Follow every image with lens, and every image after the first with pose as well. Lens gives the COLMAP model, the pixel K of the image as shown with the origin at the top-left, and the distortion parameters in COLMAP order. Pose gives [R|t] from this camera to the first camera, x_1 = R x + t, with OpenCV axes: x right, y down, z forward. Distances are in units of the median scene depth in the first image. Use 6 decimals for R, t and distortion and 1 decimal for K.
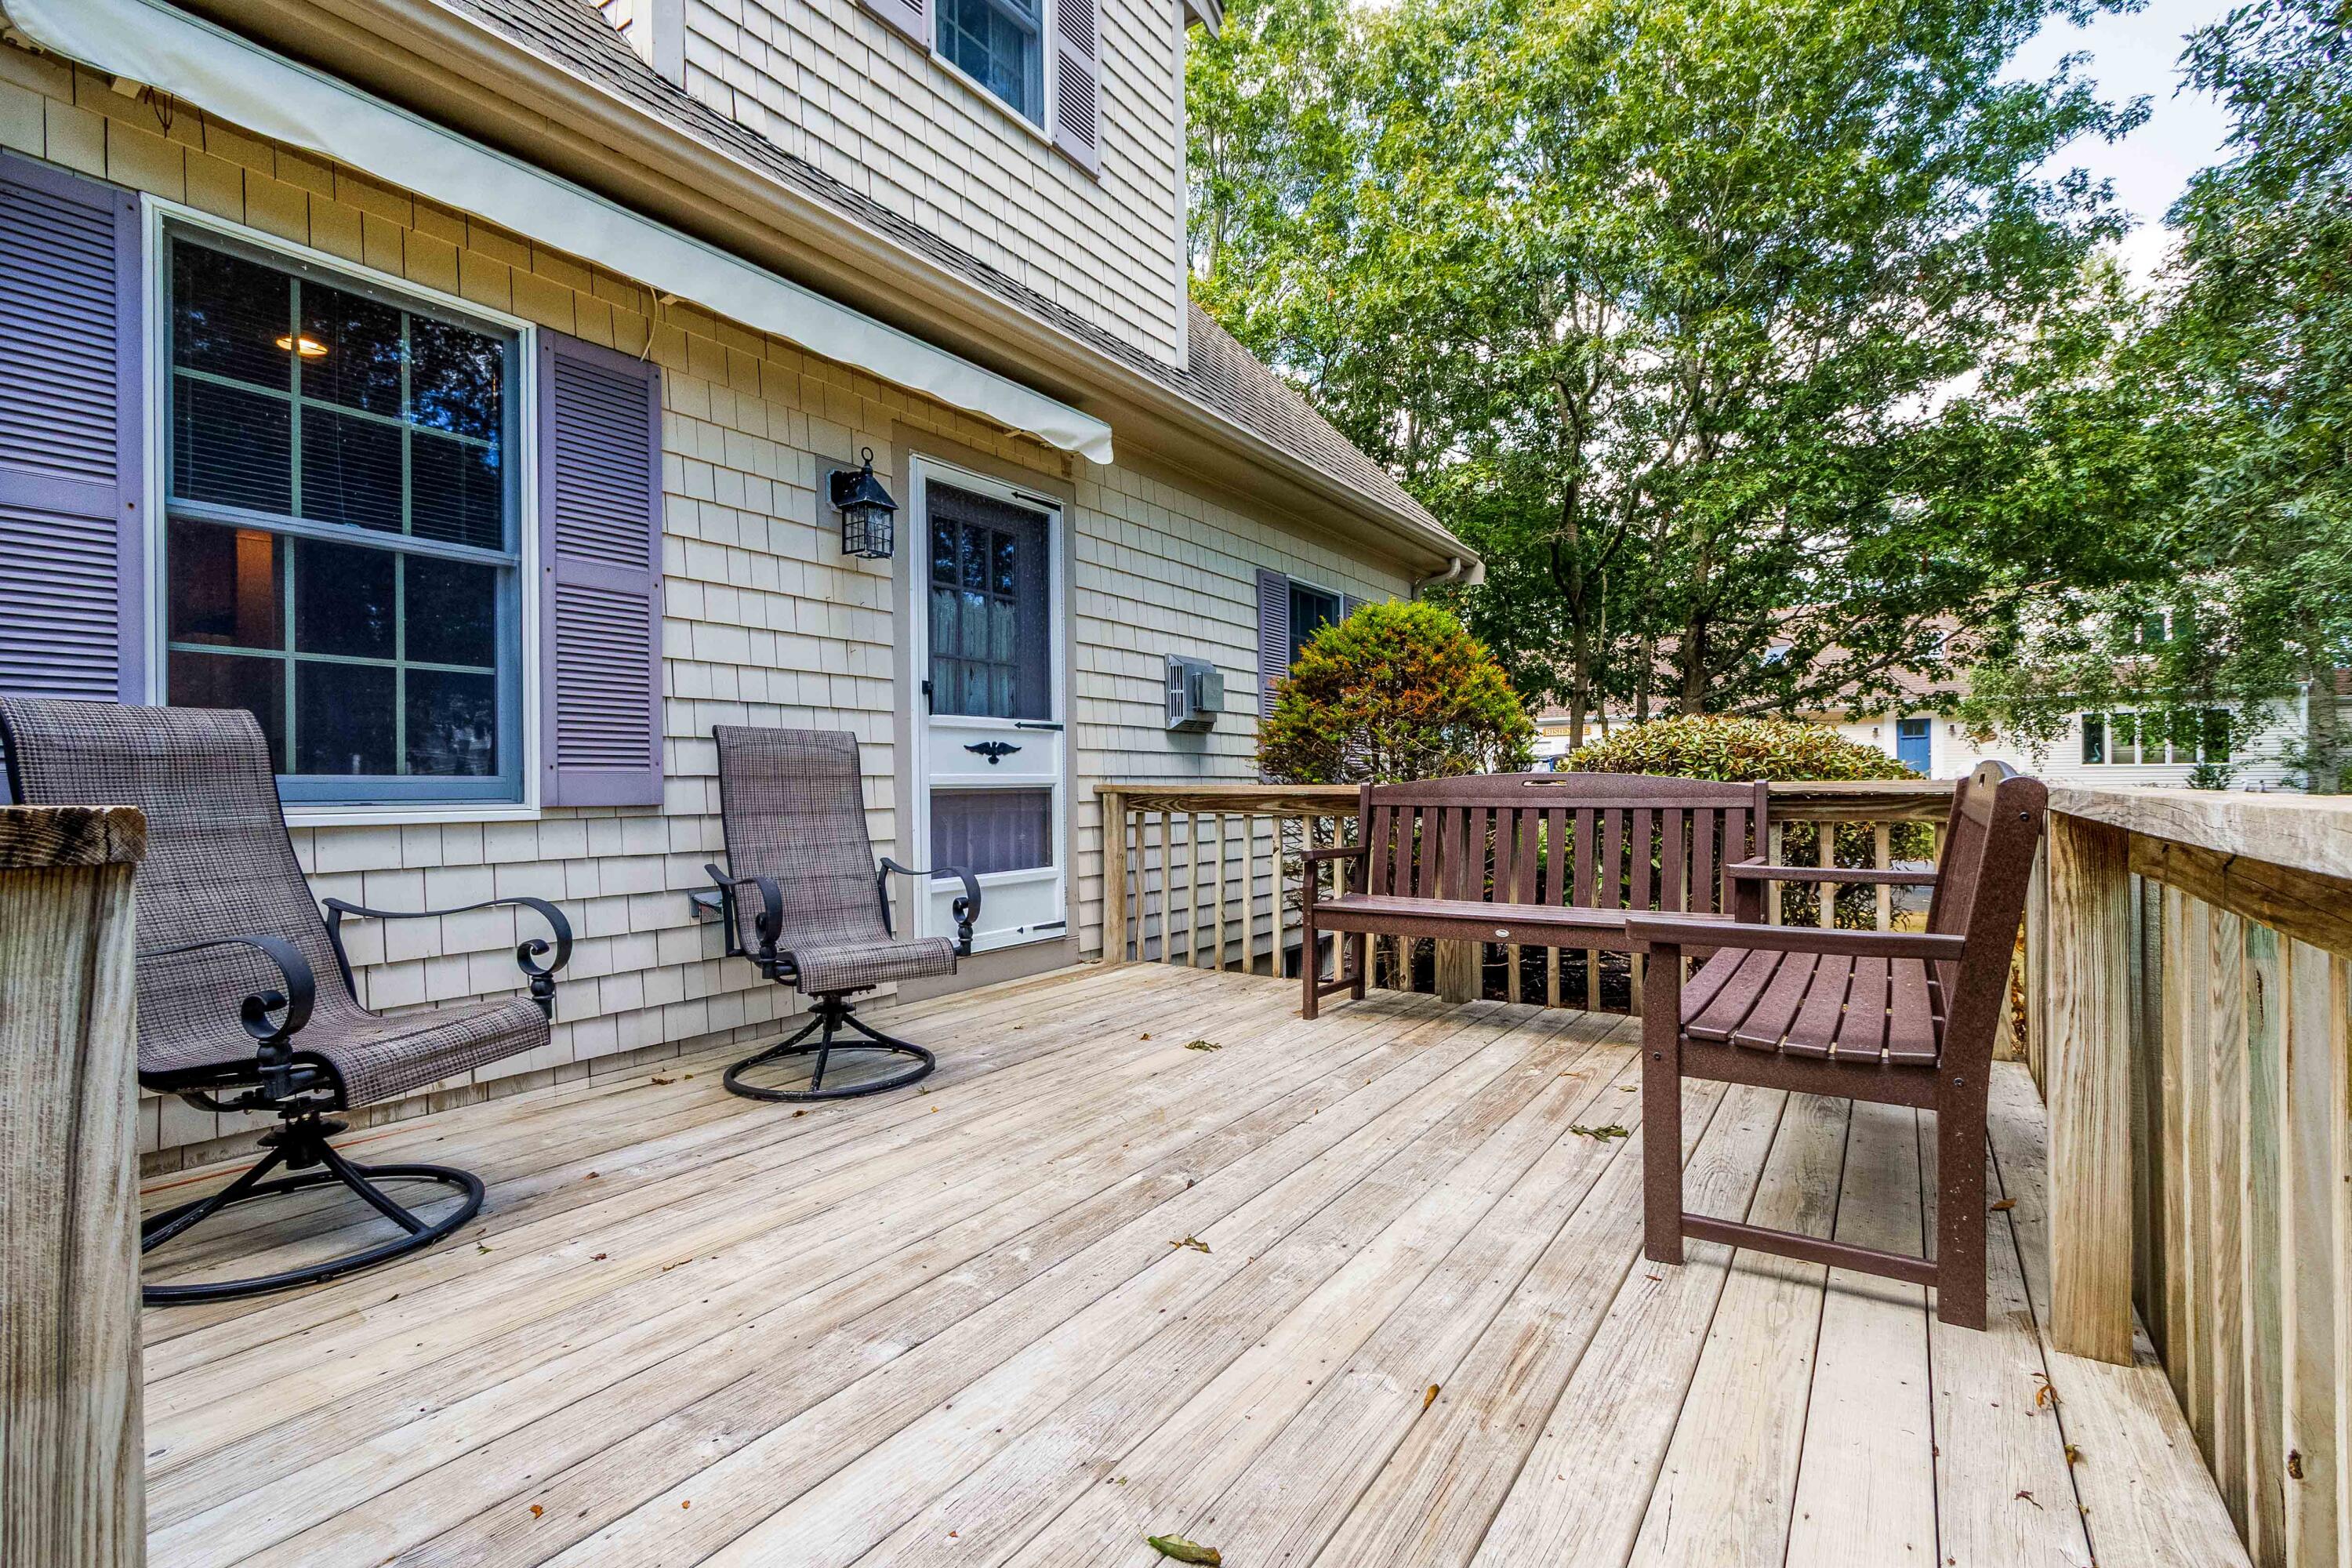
lens RADIAL K [[1098.2, 0, 1176.7], [0, 1098.2, 782.7], [0, 0, 1]] dist [-0.020685, -0.000127]
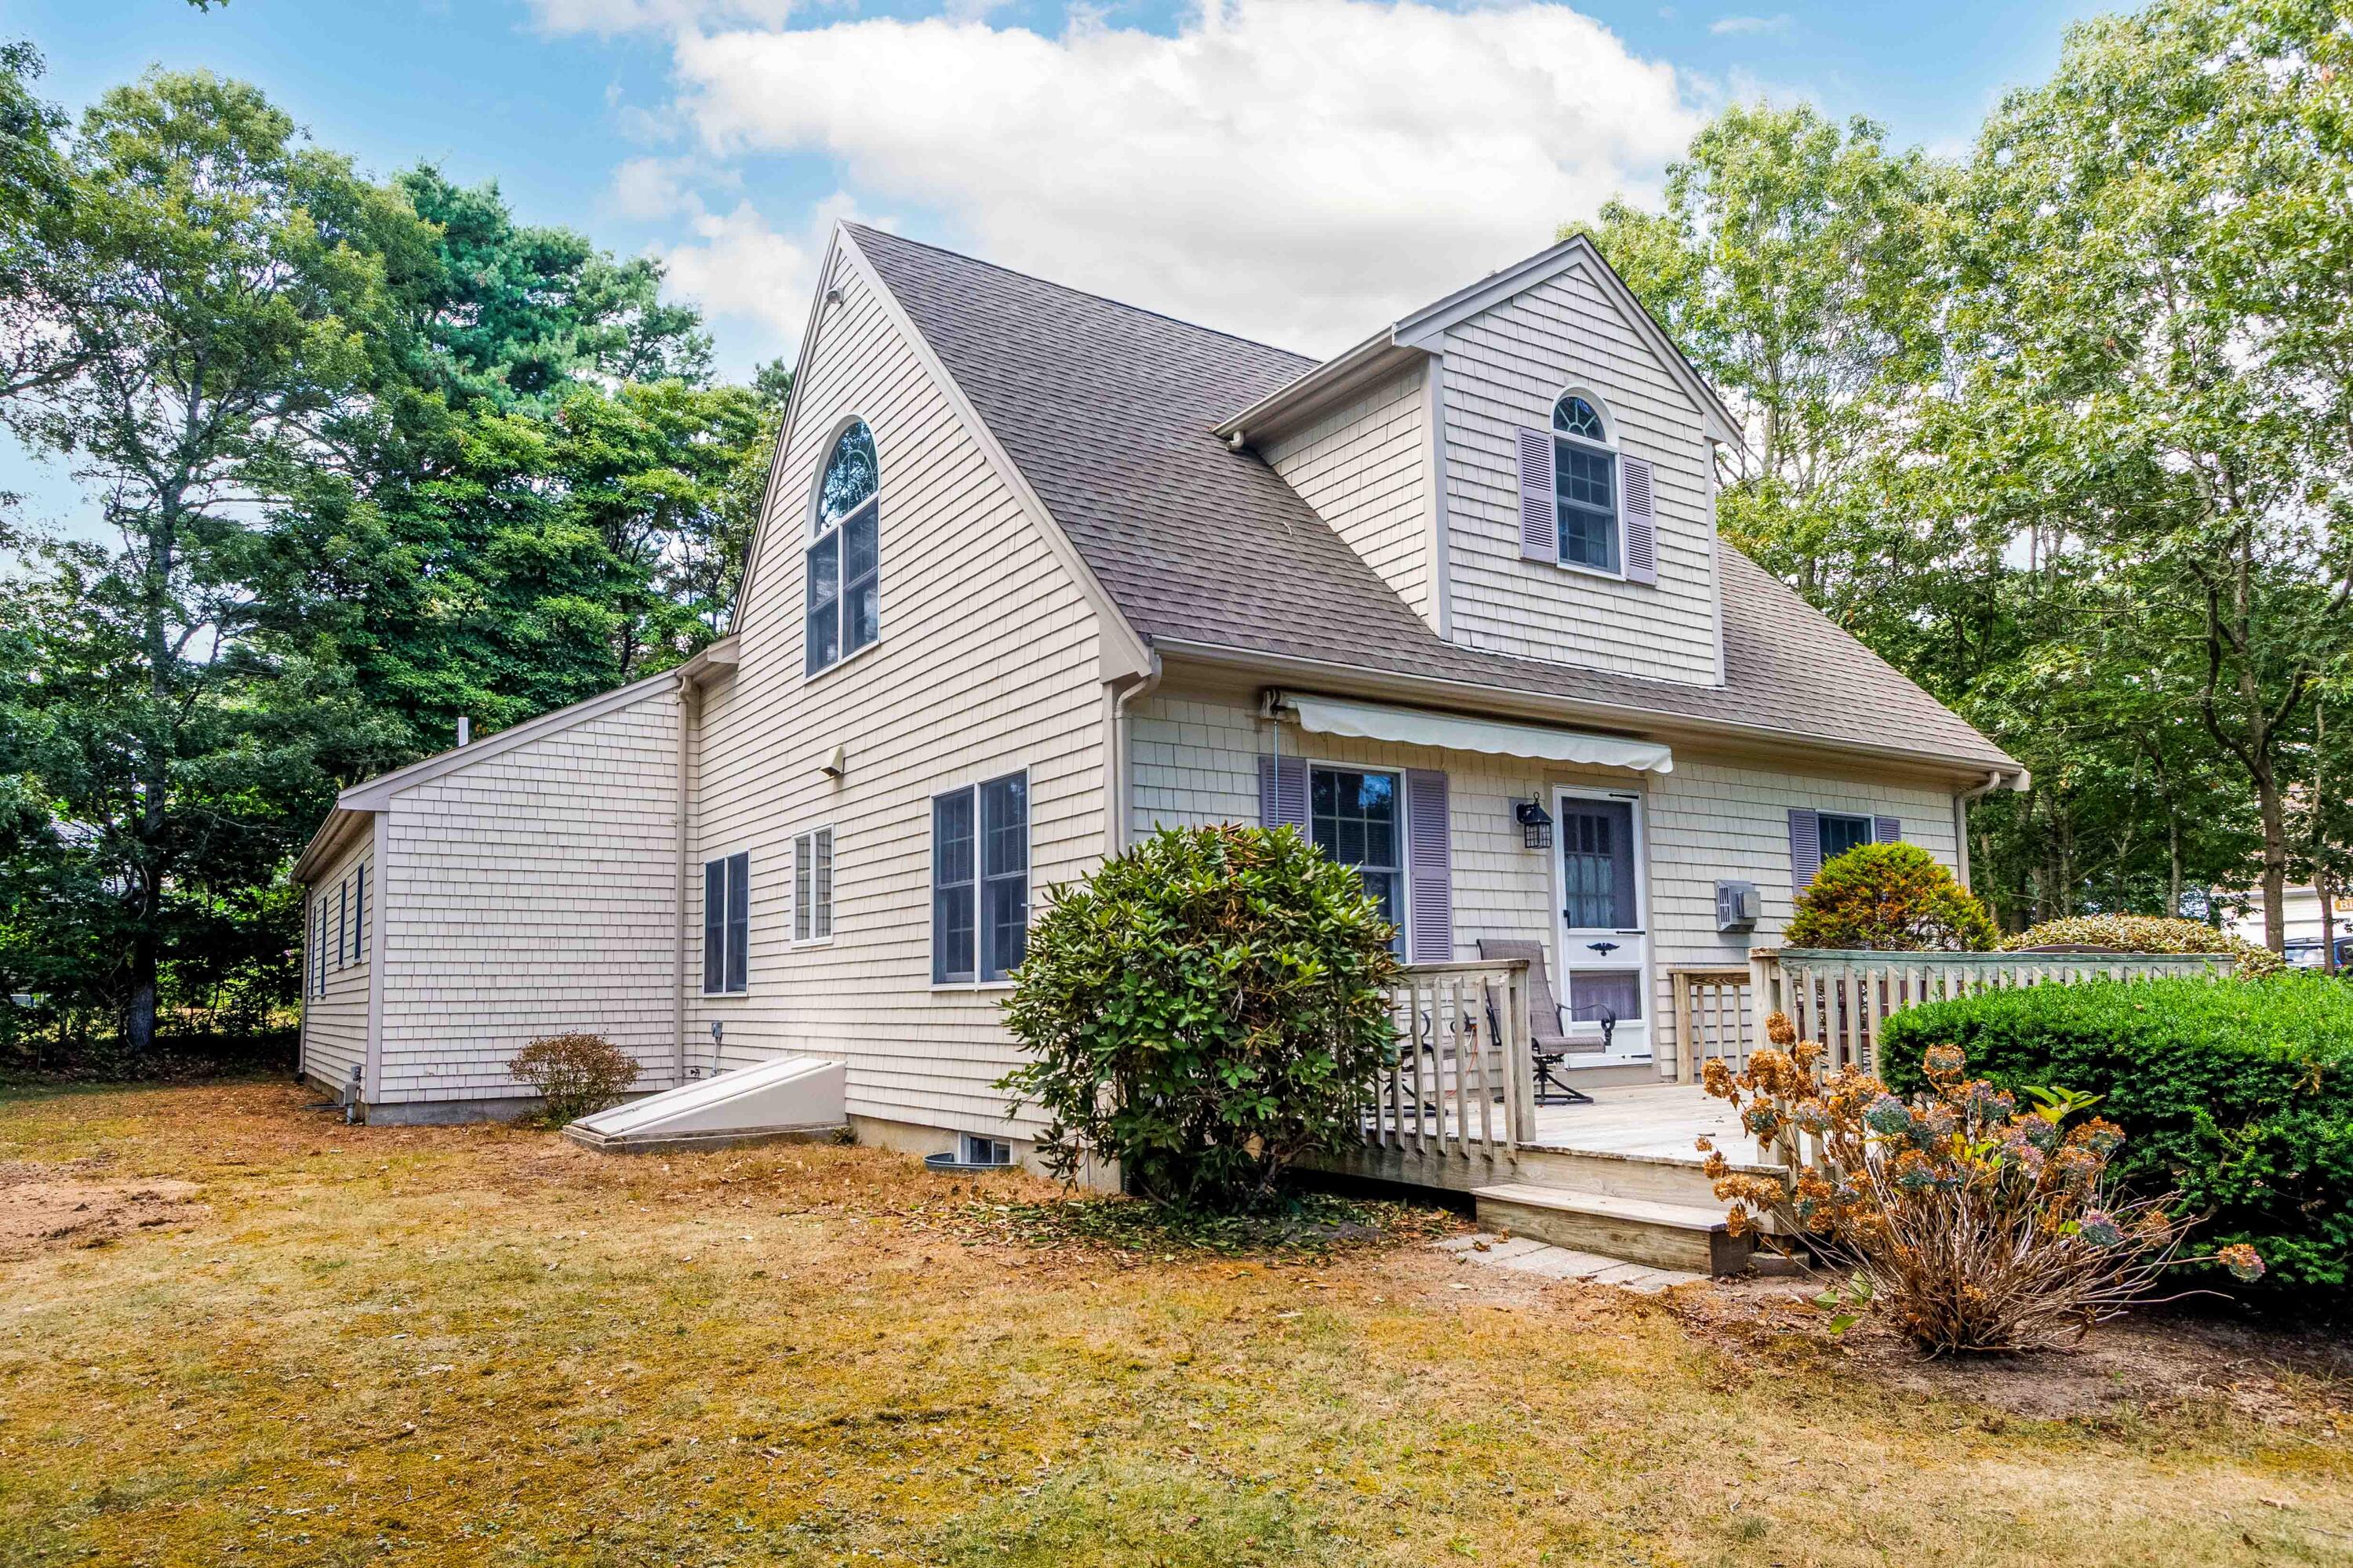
lens RADIAL K [[1453.9, 0, 1116.2], [0, 1453.9, 886.6], [0, 0, 1]] dist [0.020312, -0.000071]
pose [[0.910413, -0.038597, -0.411896, 0.074800], [0.008760, 0.997214, -0.074082, 0.034545], [0.413607, 0.063837, 0.908215, -1.296039]]
